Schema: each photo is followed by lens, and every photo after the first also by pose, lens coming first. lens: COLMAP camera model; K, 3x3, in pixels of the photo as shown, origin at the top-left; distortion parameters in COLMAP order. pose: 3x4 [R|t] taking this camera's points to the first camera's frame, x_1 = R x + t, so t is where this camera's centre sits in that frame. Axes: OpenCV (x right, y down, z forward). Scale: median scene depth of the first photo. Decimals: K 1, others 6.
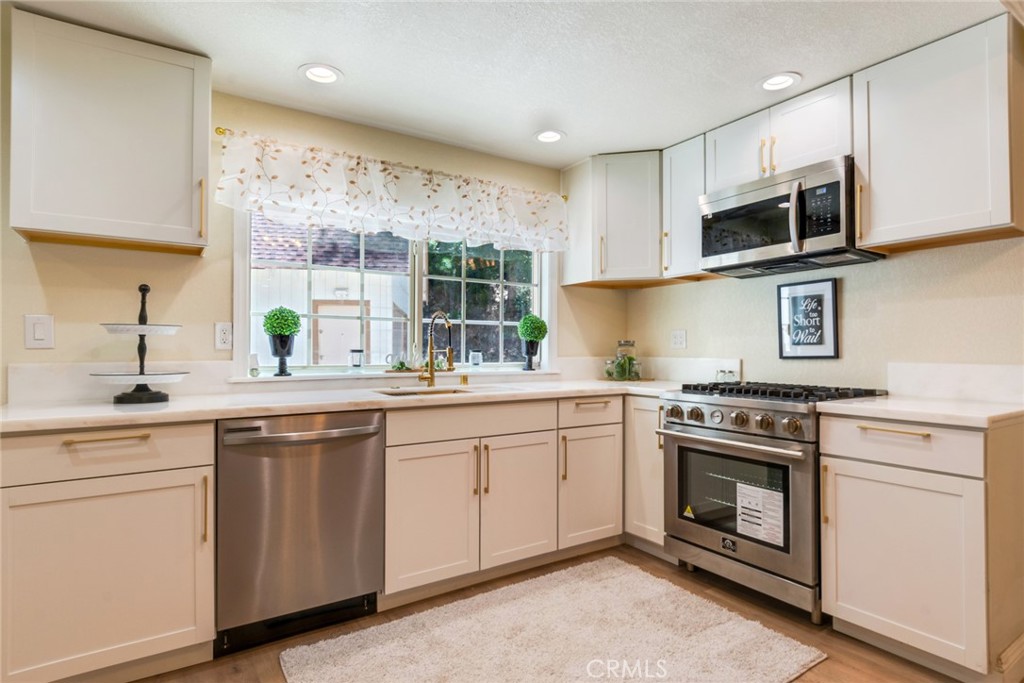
lens RADIAL K [[540.5, 0, 514.1], [0, 540.5, 346.2], [0, 0, 1]] dist [0.002452, 0.000161]
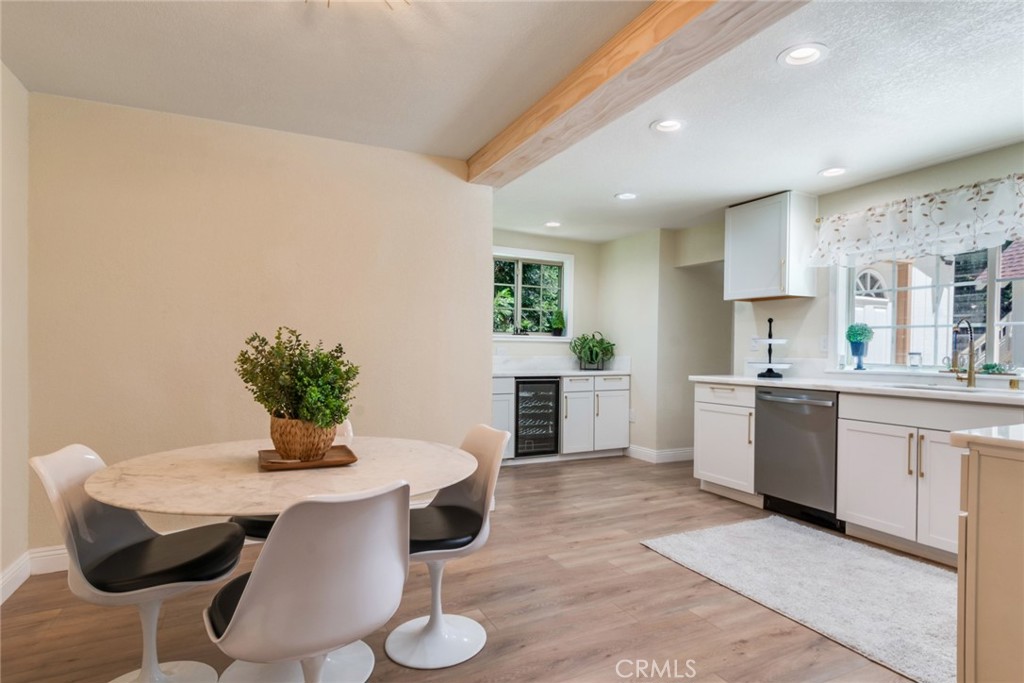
lens RADIAL K [[540.5, 0, 513.6], [0, 540.5, 346.5], [0, 0, 1]] dist [0.002452, 0.000161]
pose [[-0.142462, -0.007623, -0.989771, 1.241683], [-0.004147, 0.999966, -0.007104, 0.006552], [0.989792, 0.003092, -0.142488, 0.310342]]
